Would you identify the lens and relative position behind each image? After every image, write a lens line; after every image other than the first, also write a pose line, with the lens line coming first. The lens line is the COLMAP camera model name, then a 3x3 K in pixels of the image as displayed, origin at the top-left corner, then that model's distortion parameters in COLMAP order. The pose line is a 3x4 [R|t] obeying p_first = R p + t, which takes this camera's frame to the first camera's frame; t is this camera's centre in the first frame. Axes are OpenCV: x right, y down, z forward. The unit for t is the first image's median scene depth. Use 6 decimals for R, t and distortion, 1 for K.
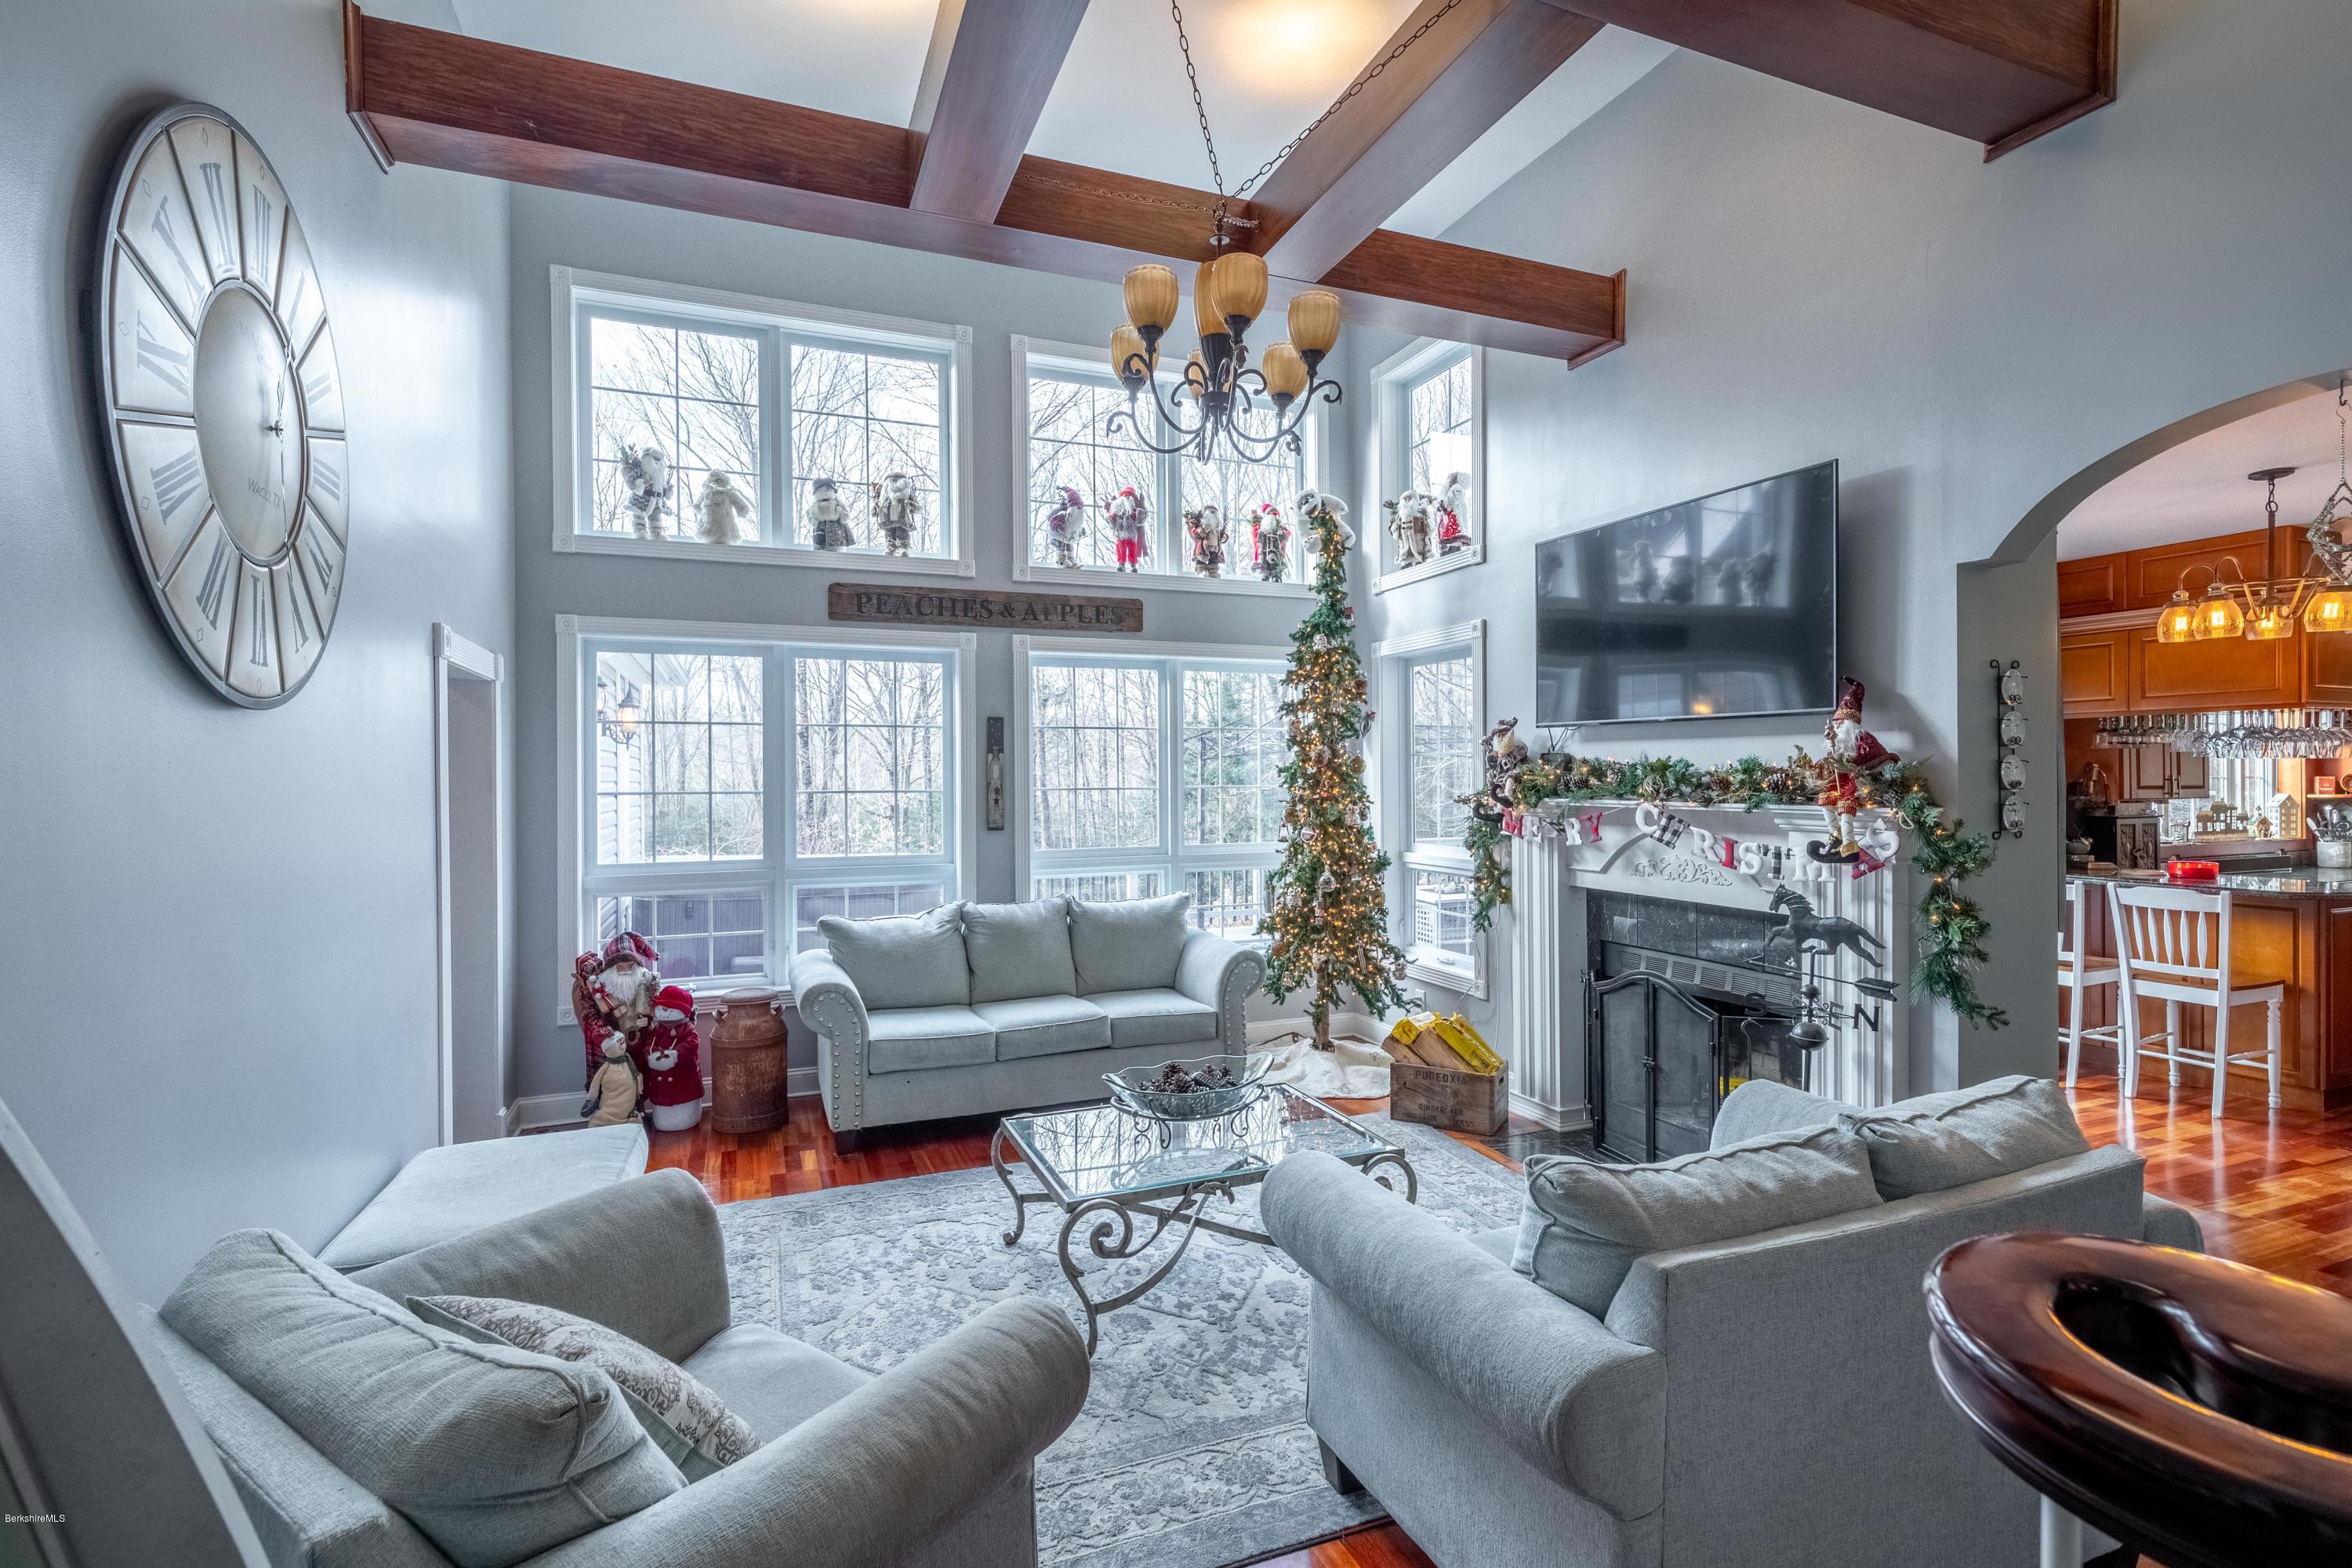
lens RADIAL K [[1081.3, 0, 1175.6], [0, 1081.3, 778.1], [0, 0, 1]] dist [0.000532, -0.001675]
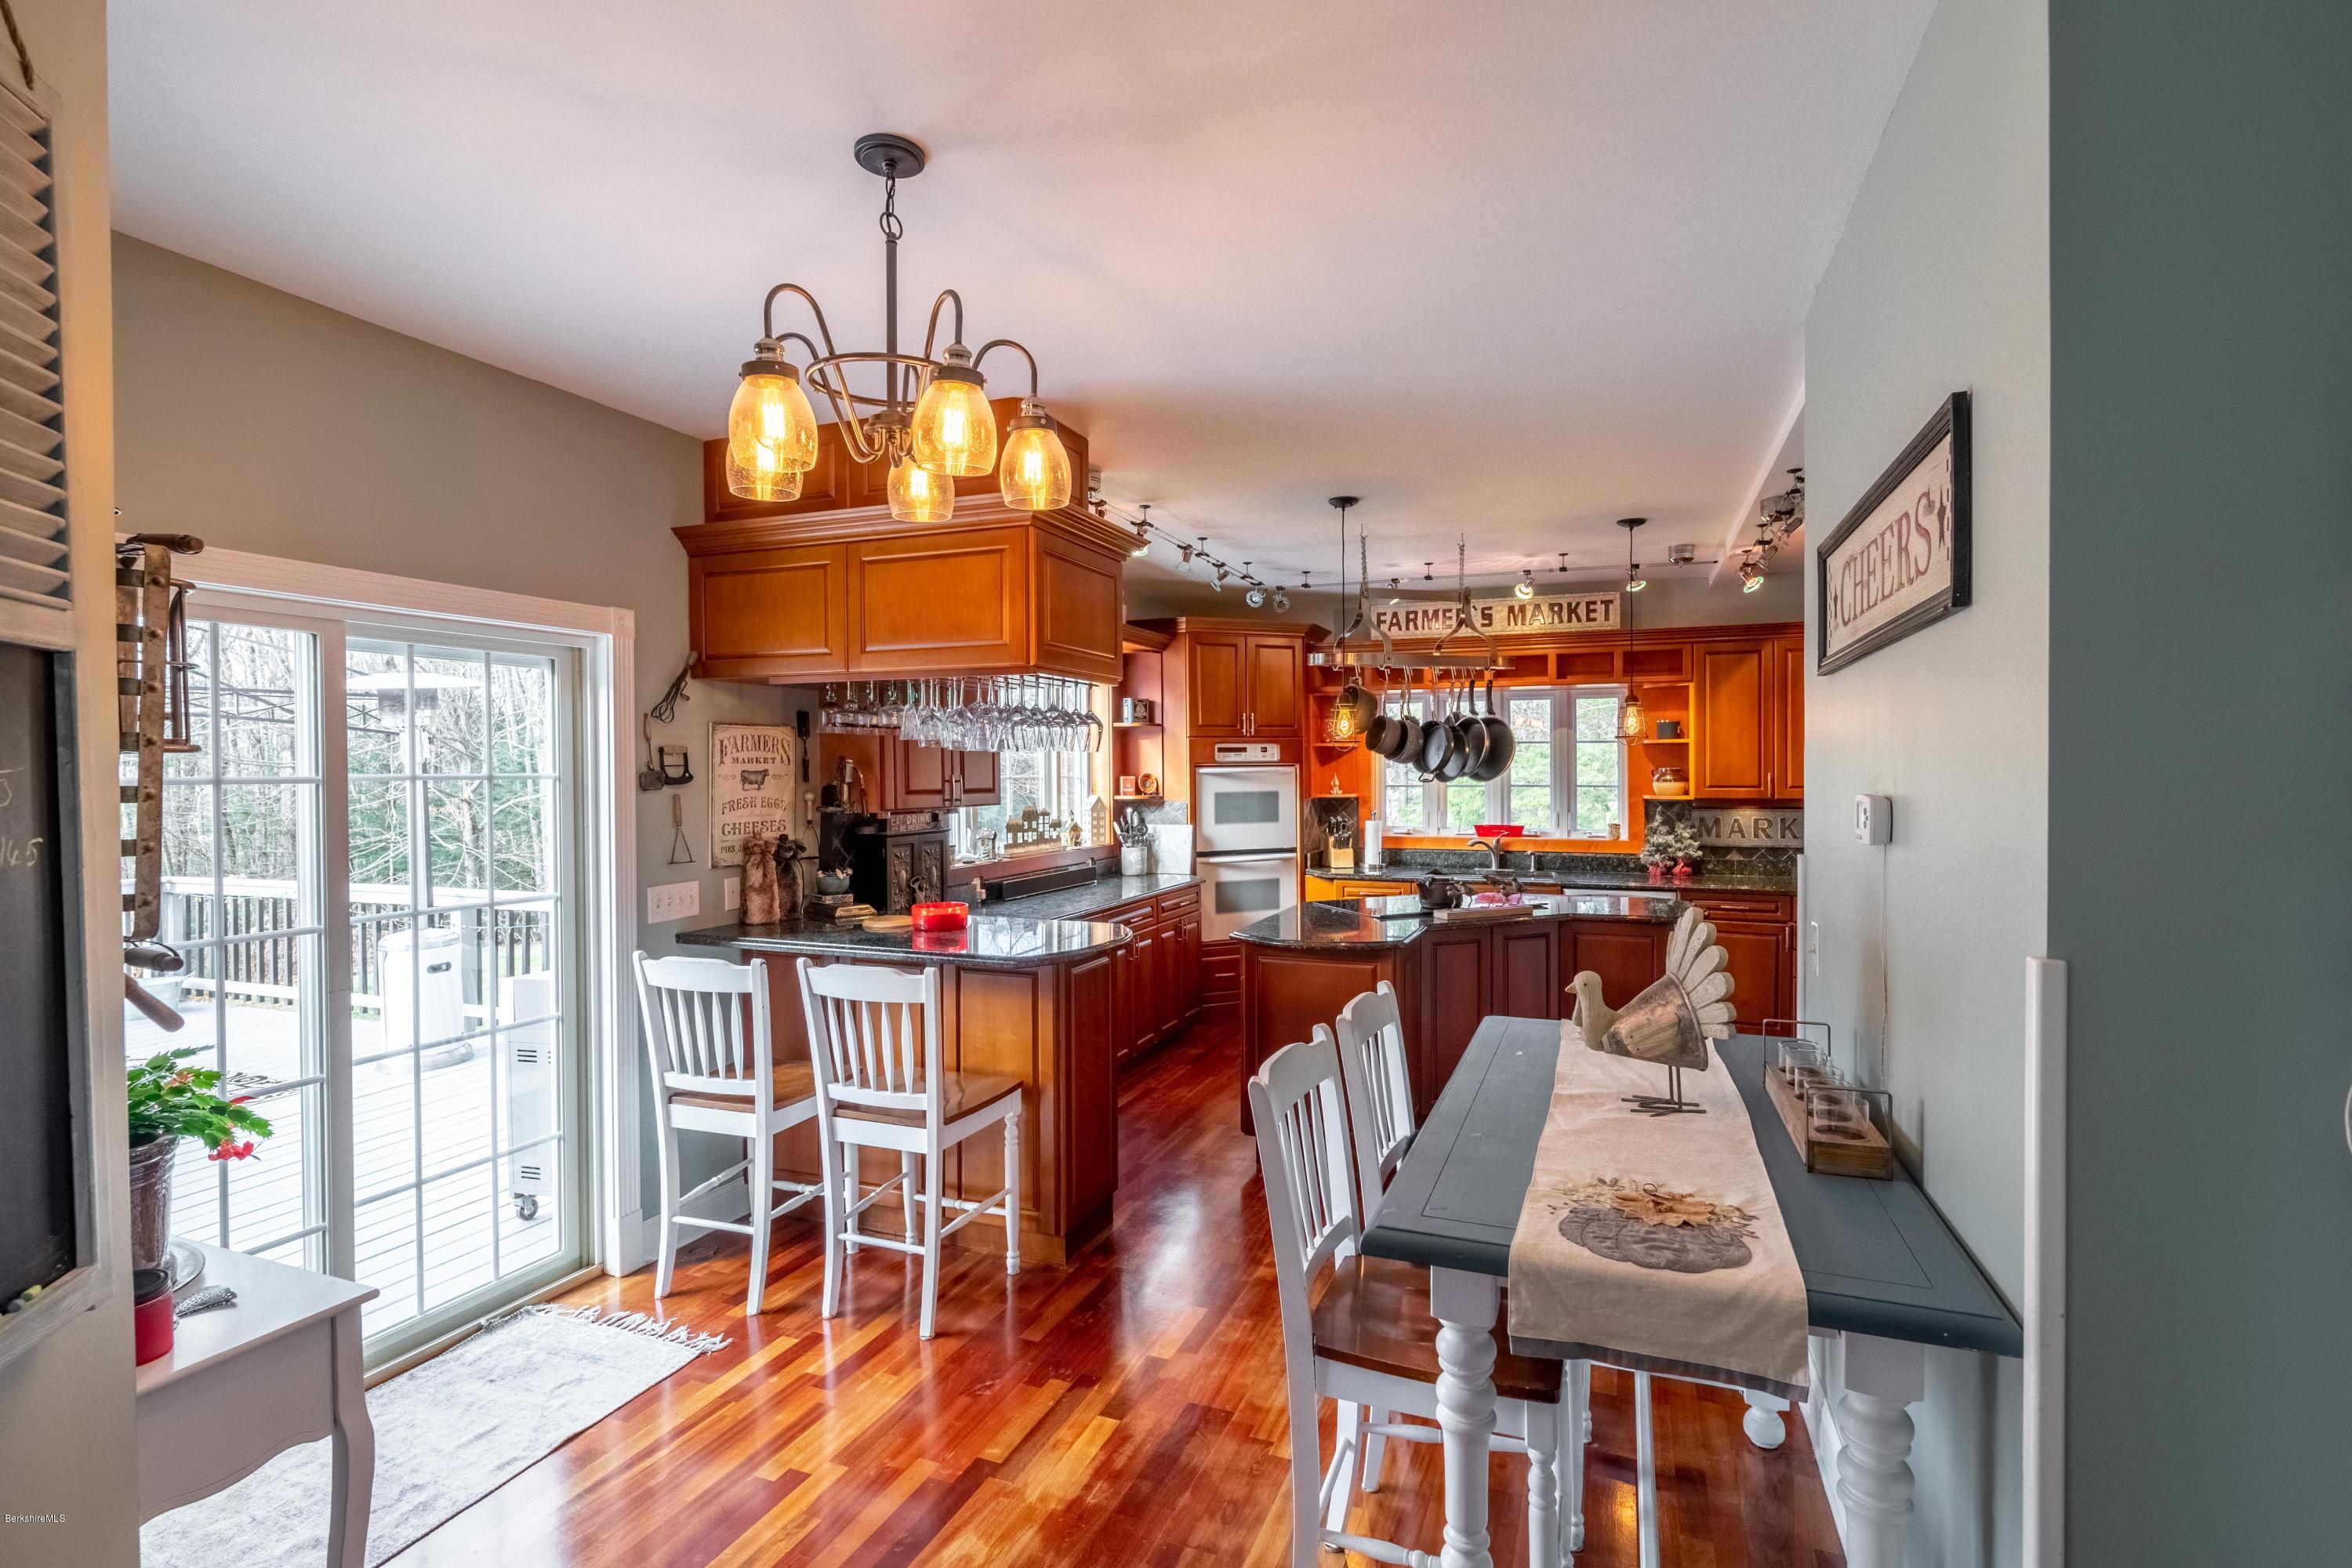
lens RADIAL K [[1081.3, 0, 1183.4], [0, 1081.3, 783.0], [0, 0, 1]] dist [0.000532, -0.001675]
pose [[0.694645, -0.006395, 0.719324, 0.505754], [0.002114, 0.999974, 0.006848, -0.002156], [-0.719349, -0.003237, 0.694641, 0.379775]]
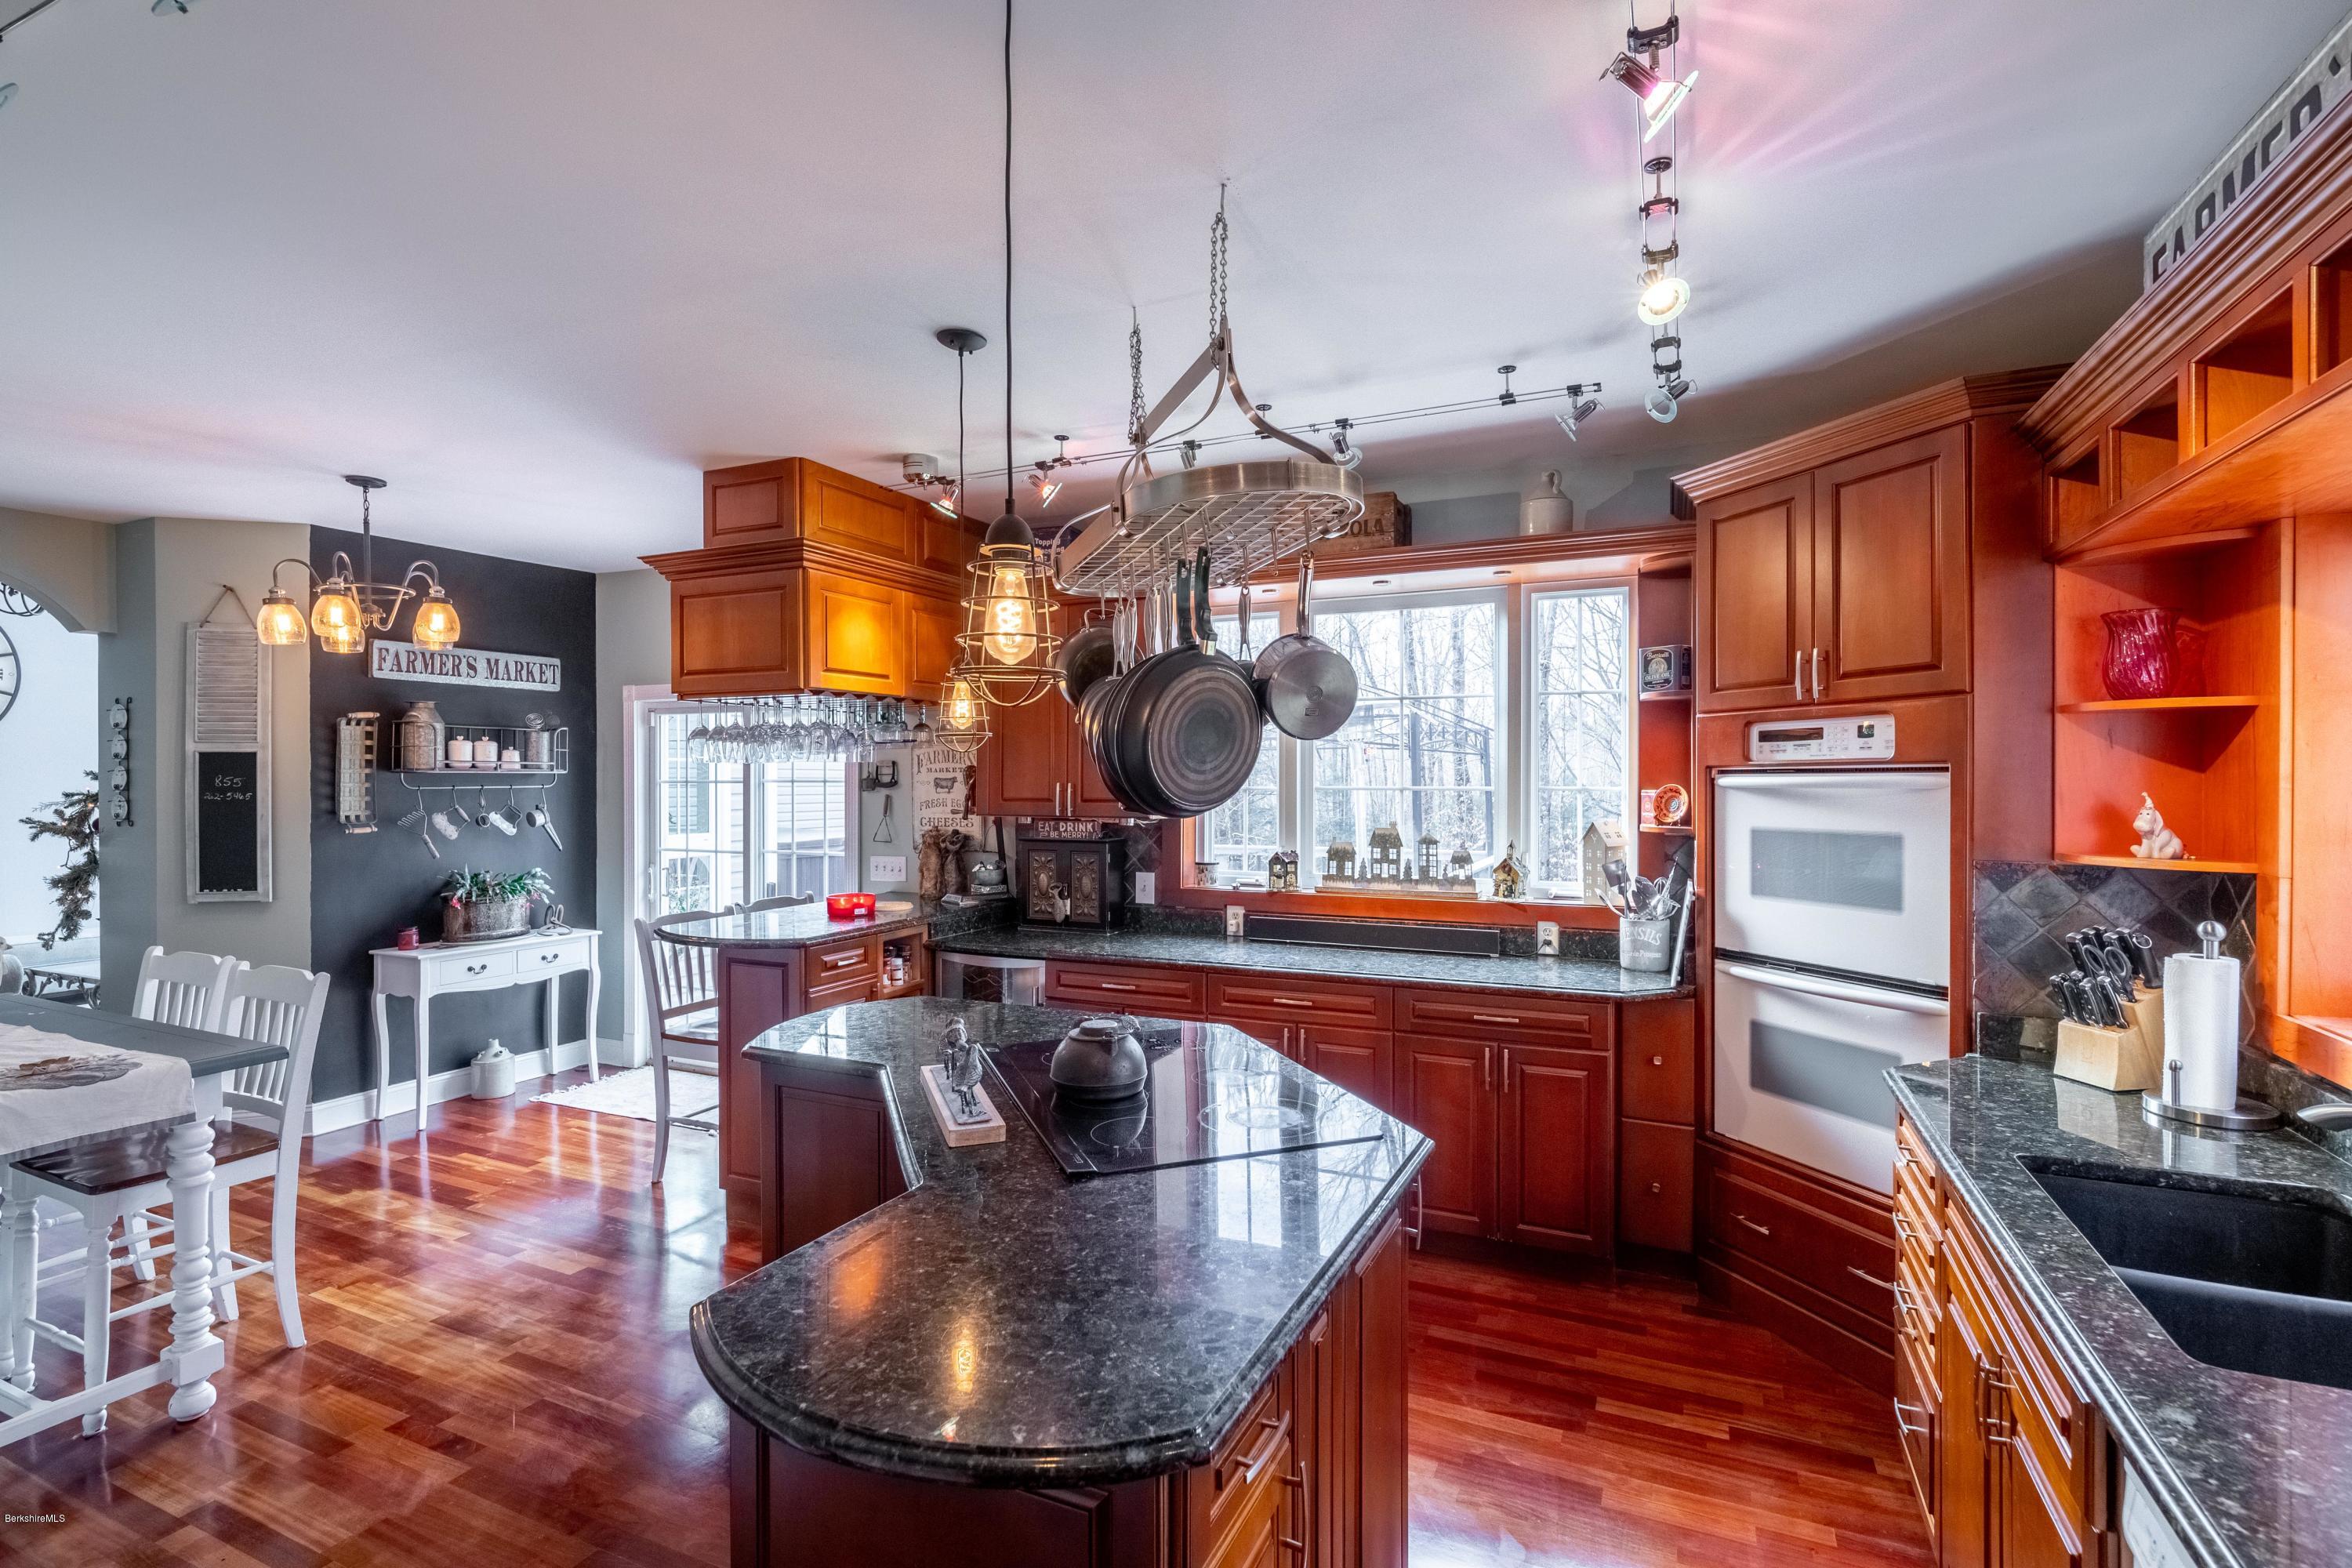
lens RADIAL K [[1081.3, 0, 1184.1], [0, 1081.3, 777.9], [0, 0, 1]] dist [0.000532, -0.001675]
pose [[0.688747, 0.006722, -0.724971, 1.494529], [-0.002921, 0.999975, 0.006498, -0.011387], [0.724996, -0.002358, 0.688749, 0.569185]]
